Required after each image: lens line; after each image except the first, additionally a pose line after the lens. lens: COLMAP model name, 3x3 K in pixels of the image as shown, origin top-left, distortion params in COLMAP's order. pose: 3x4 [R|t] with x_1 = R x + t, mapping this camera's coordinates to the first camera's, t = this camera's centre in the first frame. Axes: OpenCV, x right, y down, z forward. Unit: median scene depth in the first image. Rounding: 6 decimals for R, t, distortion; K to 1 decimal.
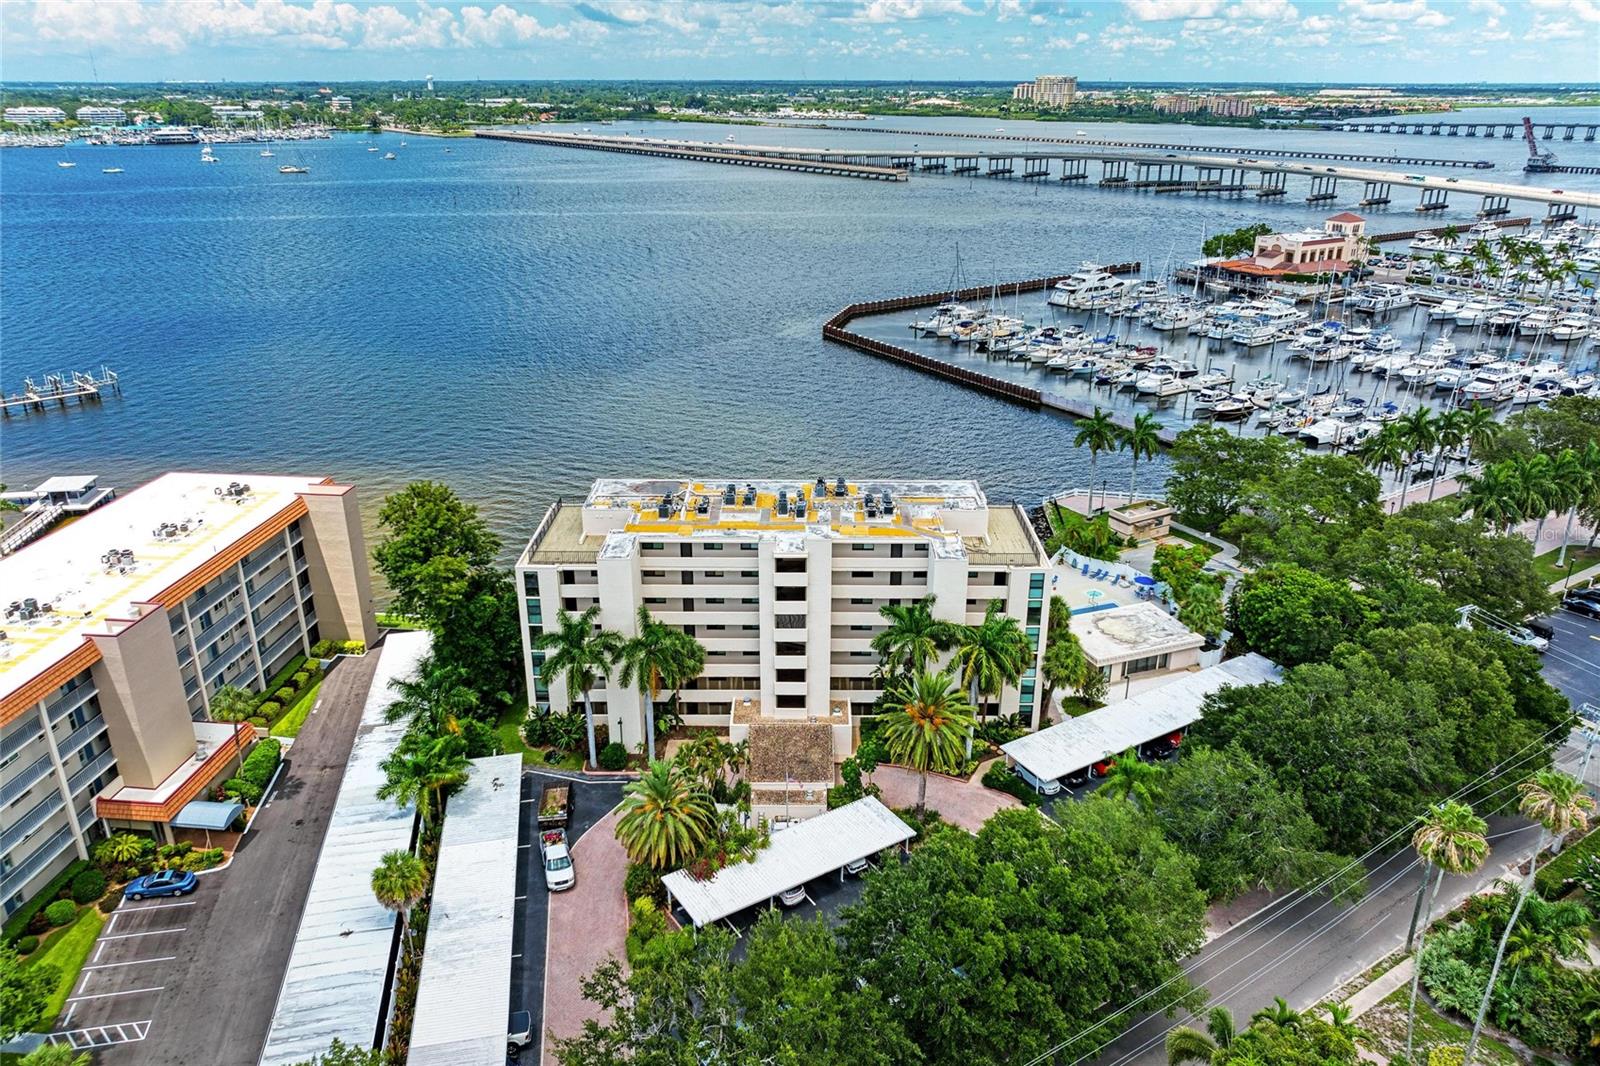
lens RADIAL K [[1107.0, 0, 800.0], [0, 1107.0, 533.0], [0, 0, 1]] dist [0.003442, 0.004965]
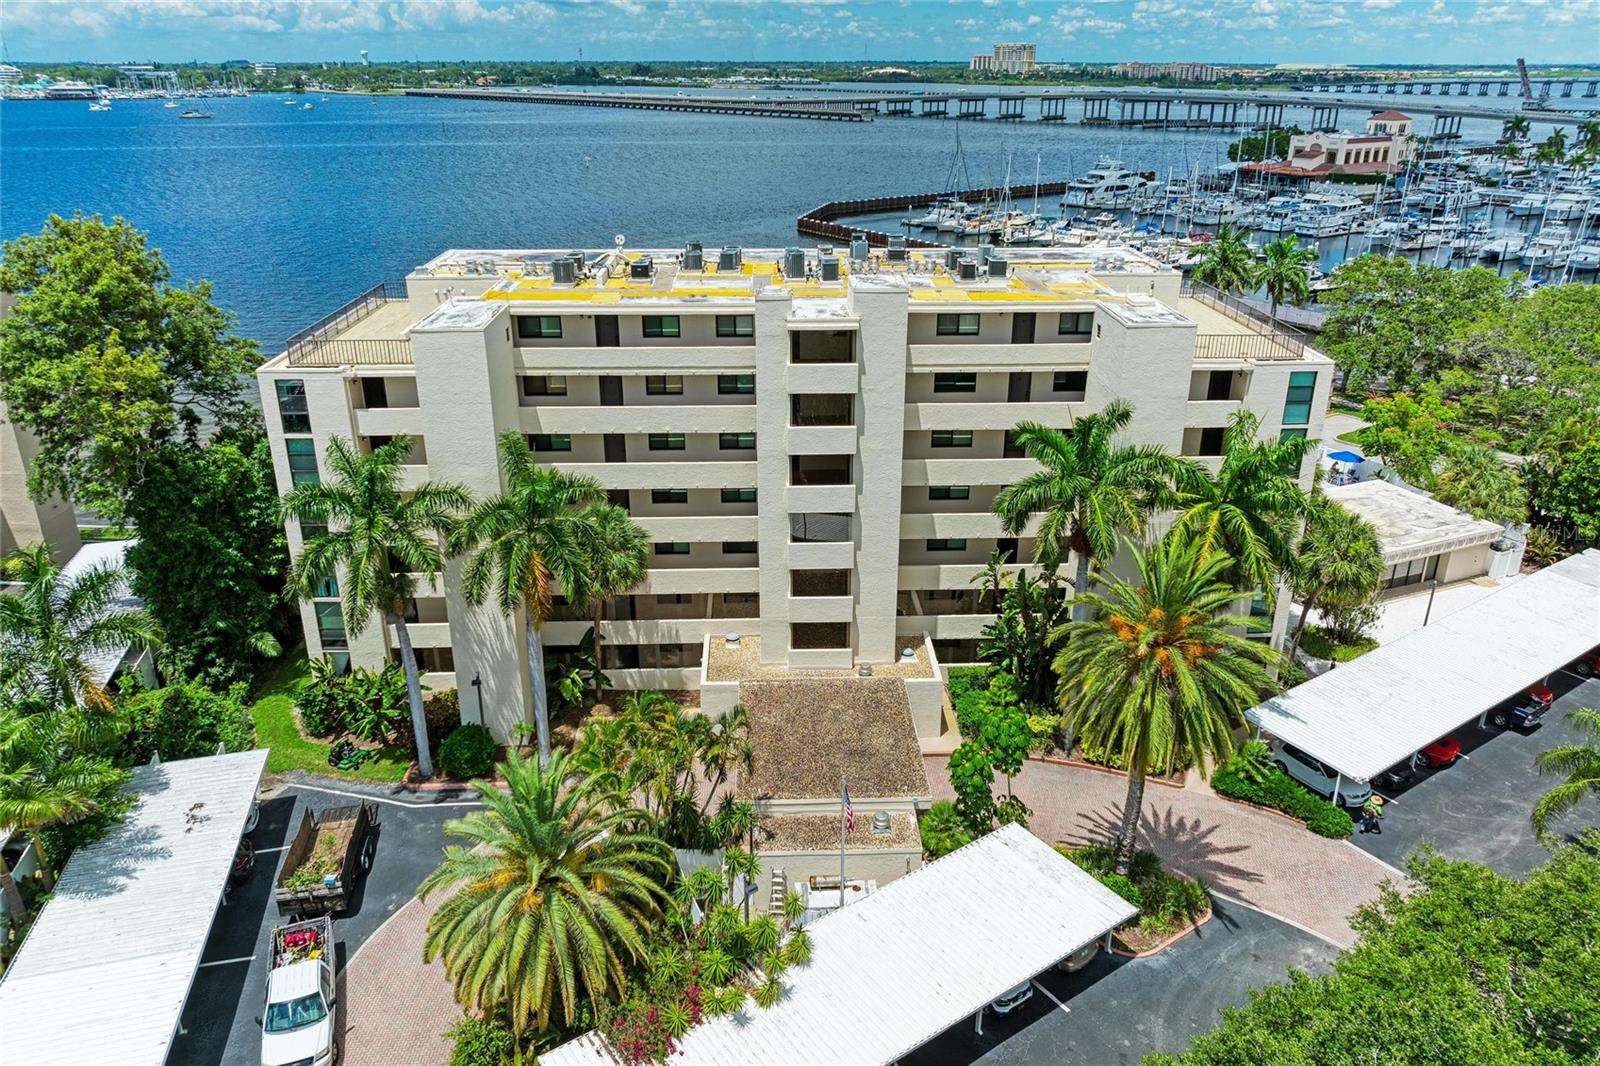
lens RADIAL K [[1122.4, 0, 800.0], [0, 1122.4, 533.0], [0, 0, 1]] dist [0.001363, 0.005021]
pose [[0.999129, -0.015927, 0.038563, -0.015710], [0.015566, 0.999832, 0.009646, 0.042832], [-0.038710, -0.009037, 0.999210, 0.208043]]
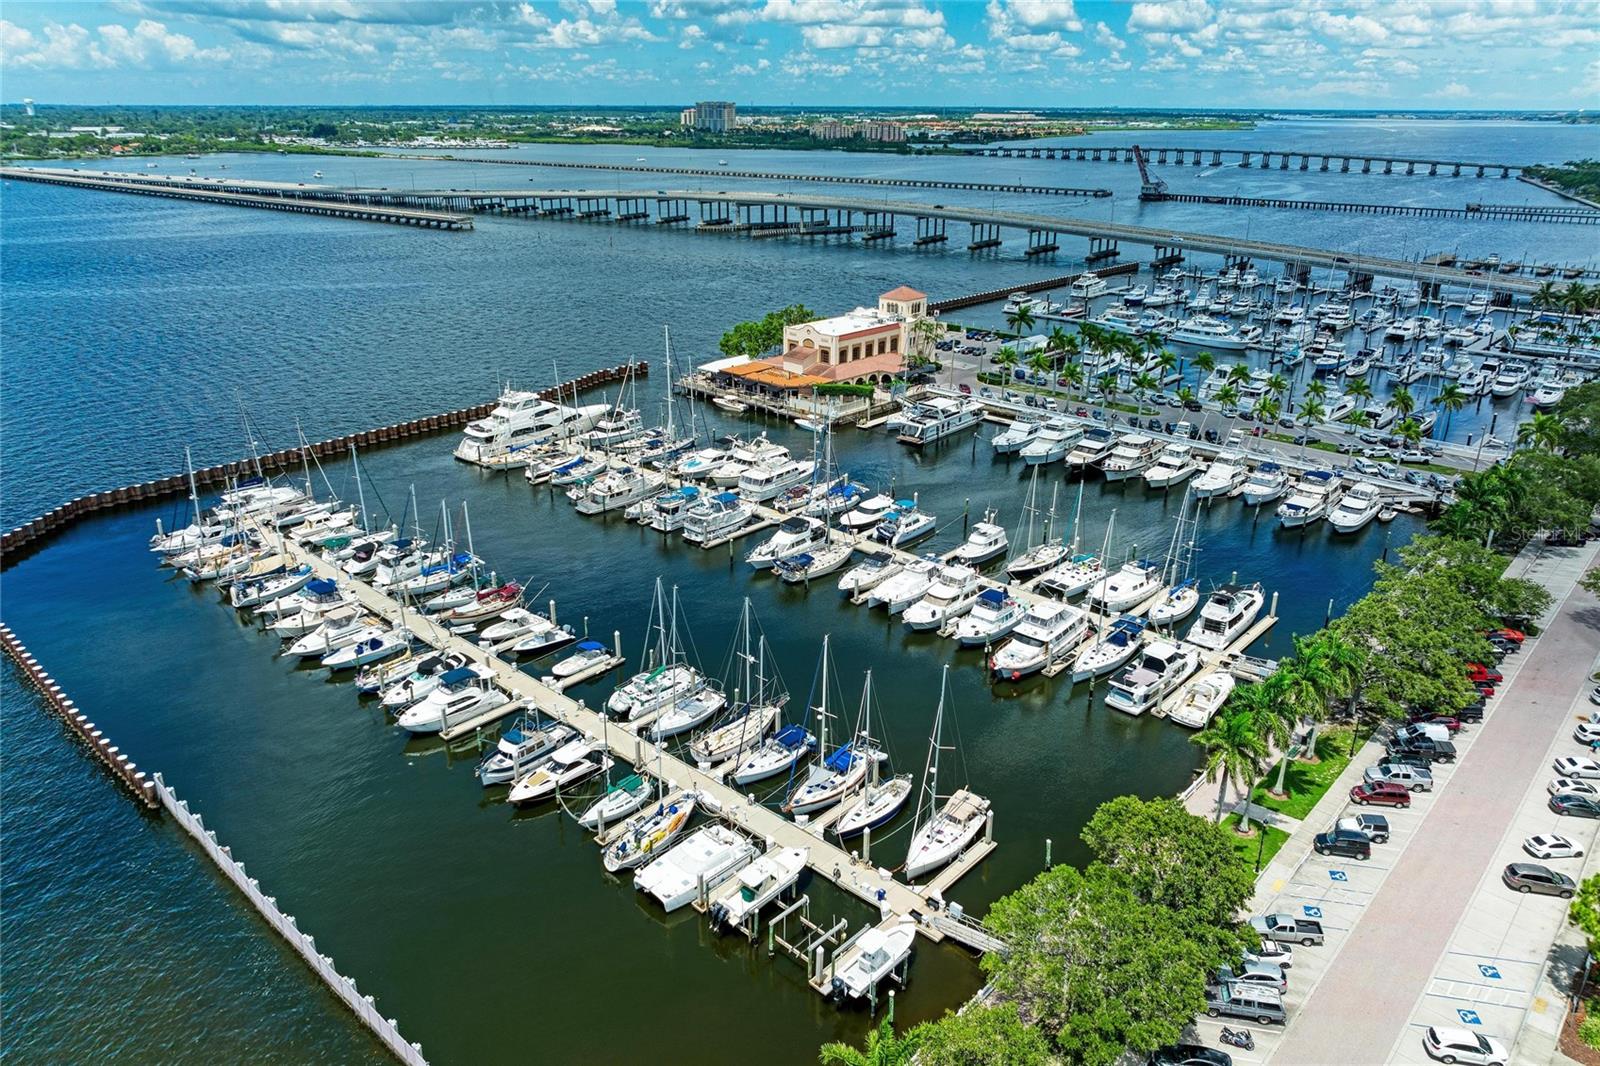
lens RADIAL K [[1107.0, 0, 800.0], [0, 1107.0, 533.0], [0, 0, 1]] dist [0.003442, 0.004965]
pose [[0.967092, -0.094652, 0.236166, 0.365466], [0.099193, 0.995041, -0.007395, -0.195062], [-0.234294, 0.030578, 0.971685, 0.458898]]
